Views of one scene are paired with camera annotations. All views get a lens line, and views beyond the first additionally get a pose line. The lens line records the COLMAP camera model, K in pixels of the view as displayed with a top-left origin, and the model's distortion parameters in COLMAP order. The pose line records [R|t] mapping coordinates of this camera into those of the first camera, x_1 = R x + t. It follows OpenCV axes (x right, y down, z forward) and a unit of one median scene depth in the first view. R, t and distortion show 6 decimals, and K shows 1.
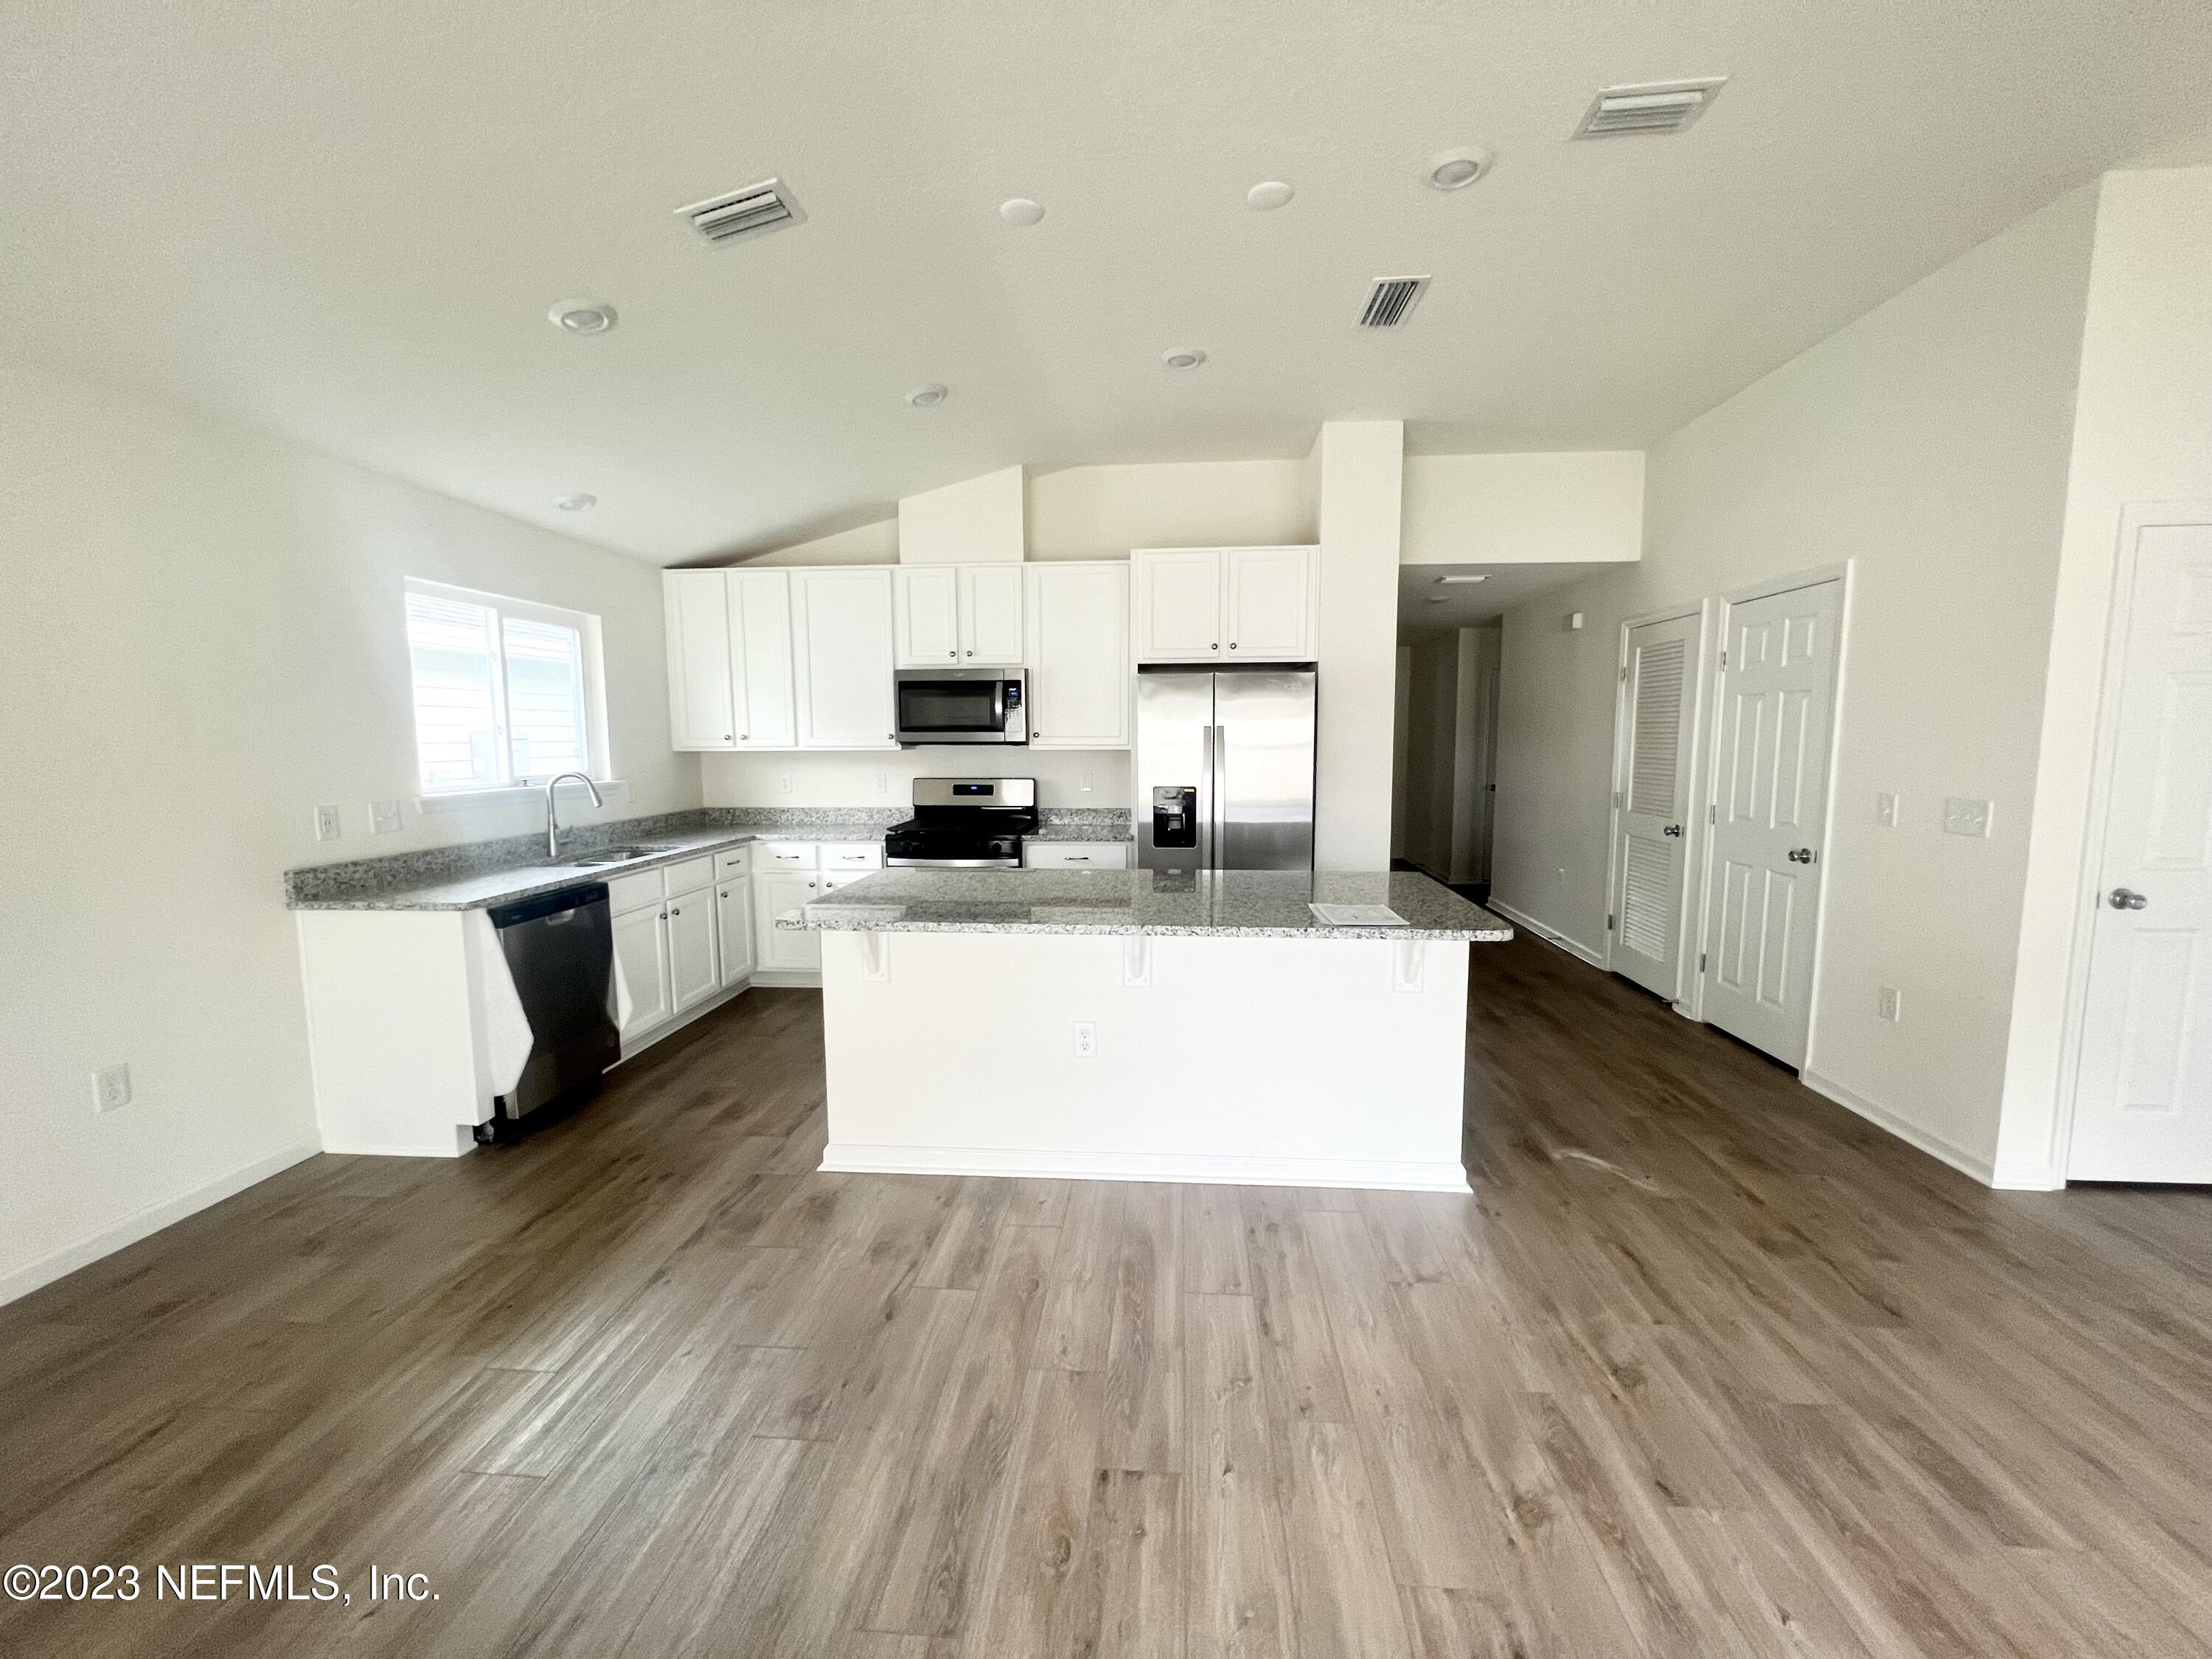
lens RADIAL K [[891.7, 0, 1106.0], [0, 891.7, 829.5], [0, 0, 1]] dist [0.022161, 0.000087]
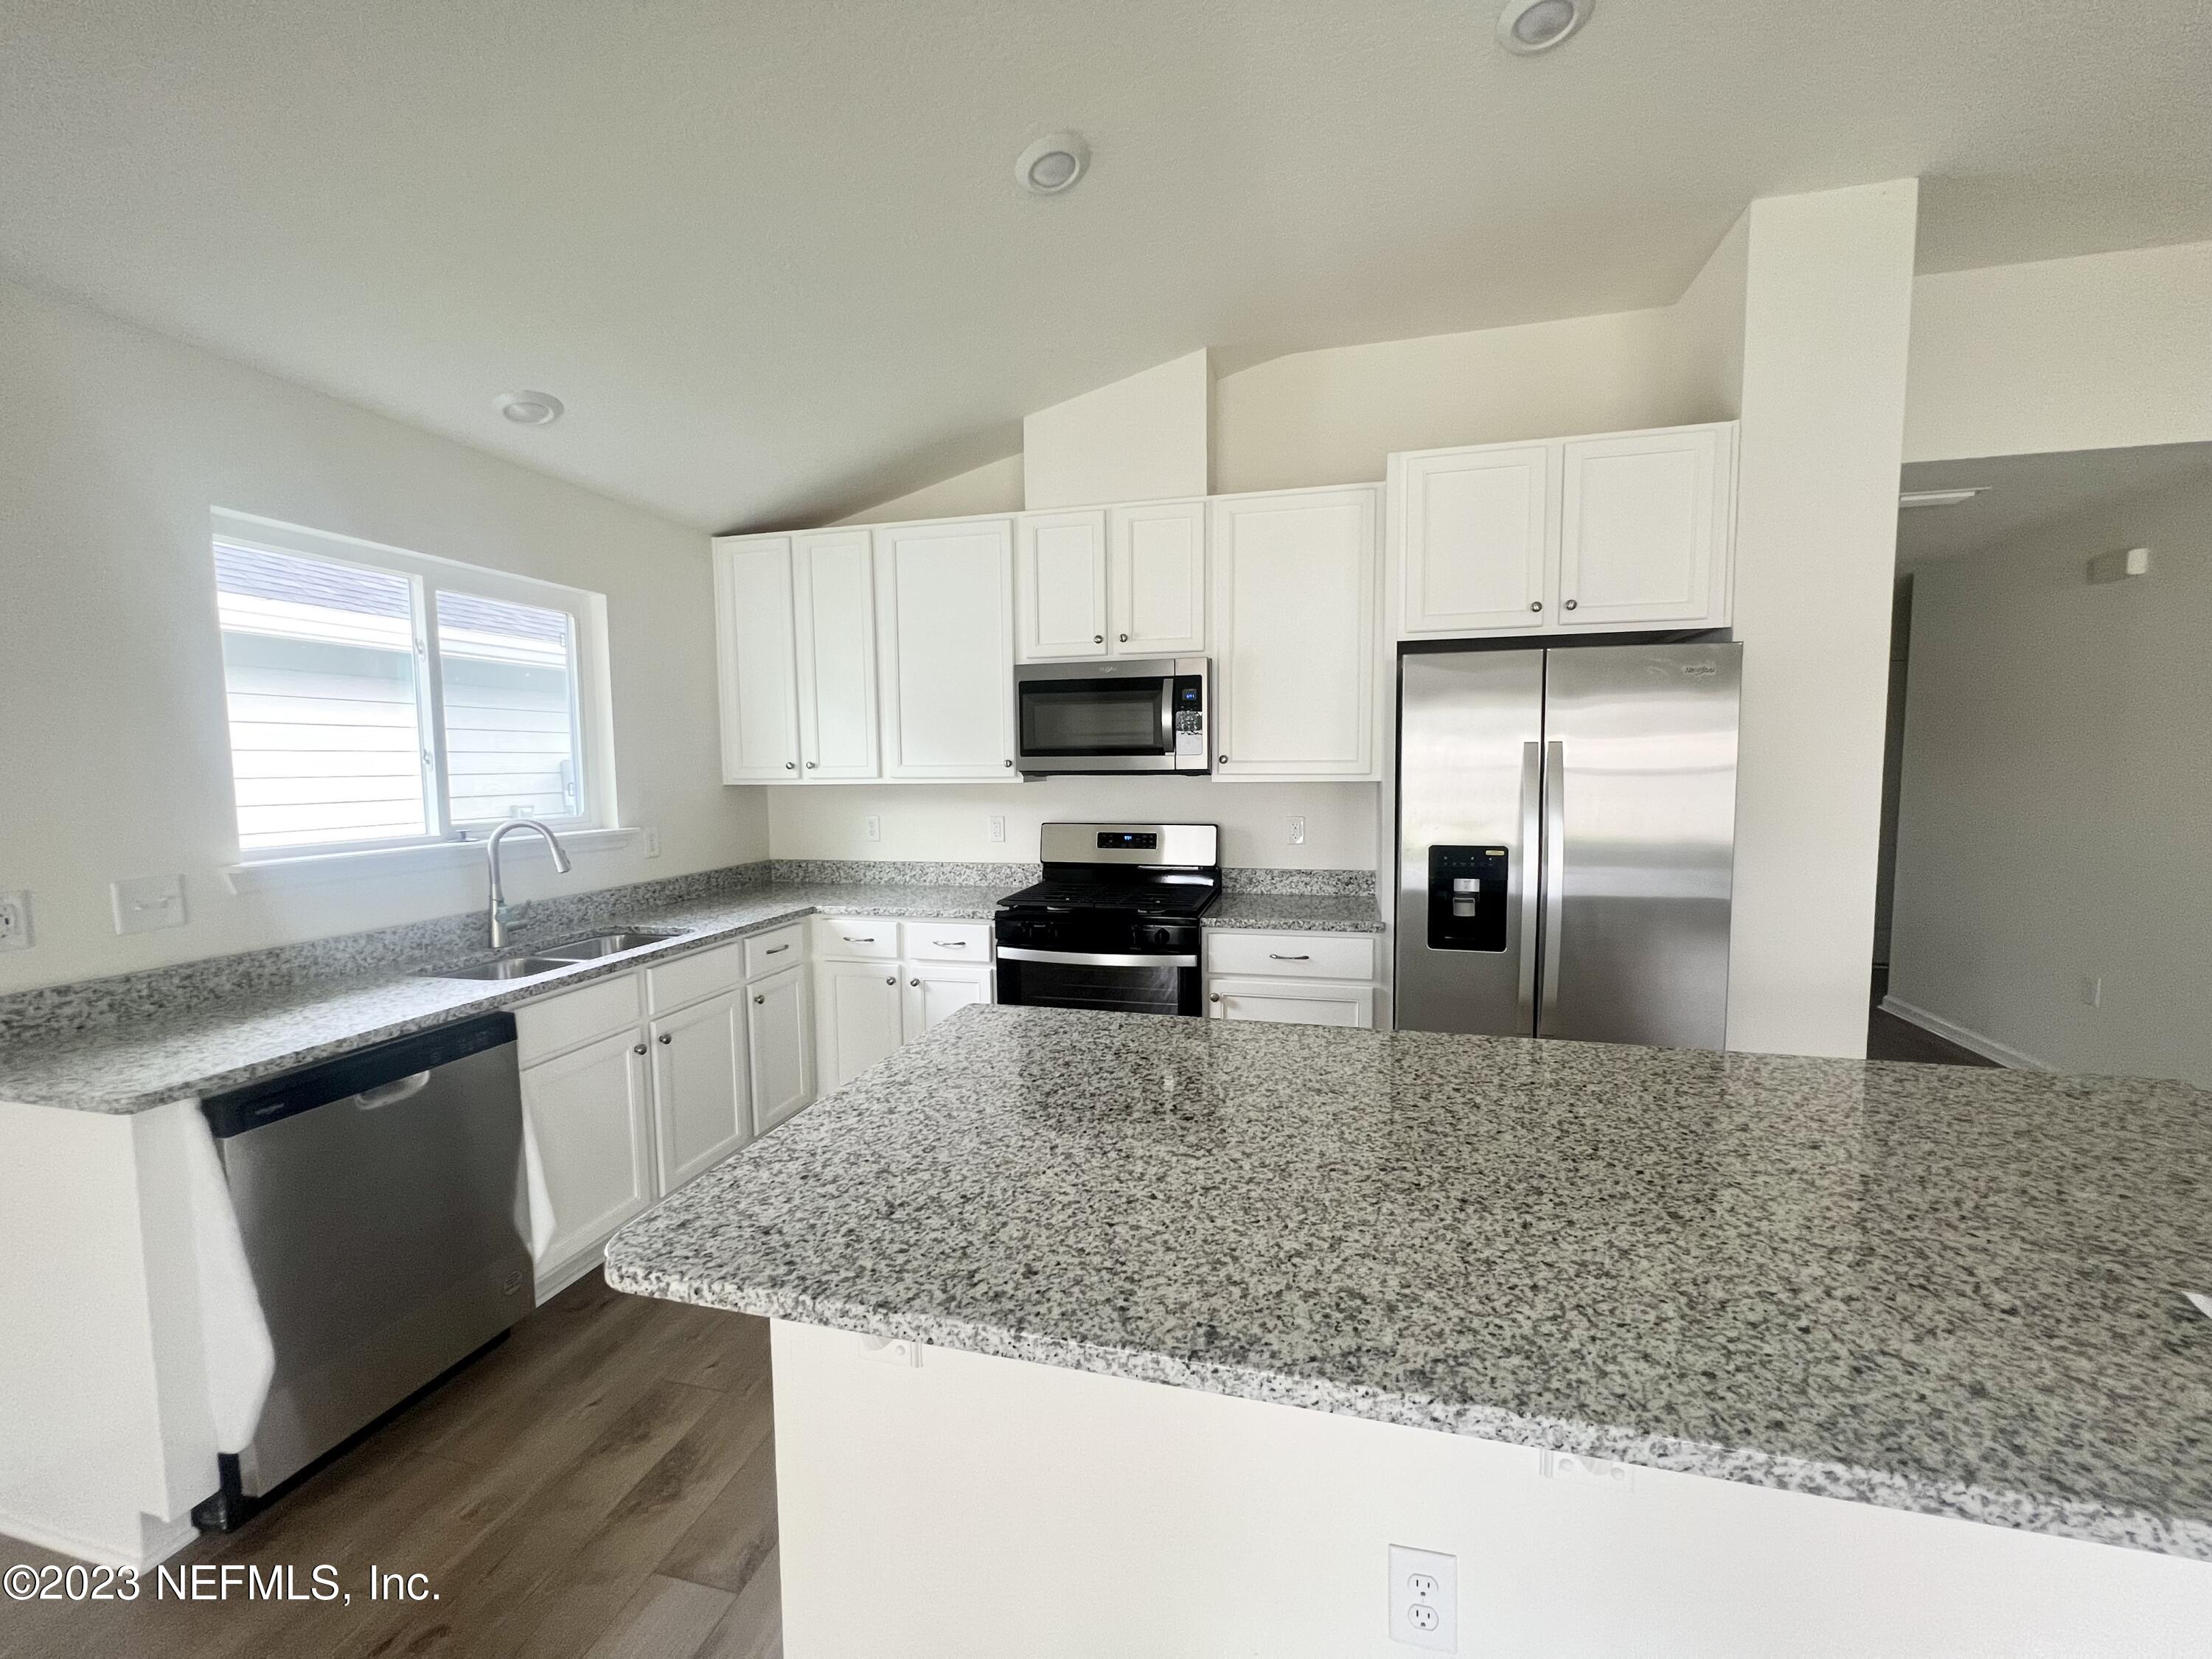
lens RADIAL K [[891.7, 0, 1106.0], [0, 891.7, 829.5], [0, 0, 1]] dist [0.022161, 0.000087]
pose [[0.985284, 0.007392, -0.170765, -0.053404], [-0.012141, 0.999568, -0.026779, -0.038069], [0.170493, 0.028458, 0.984948, 0.361216]]
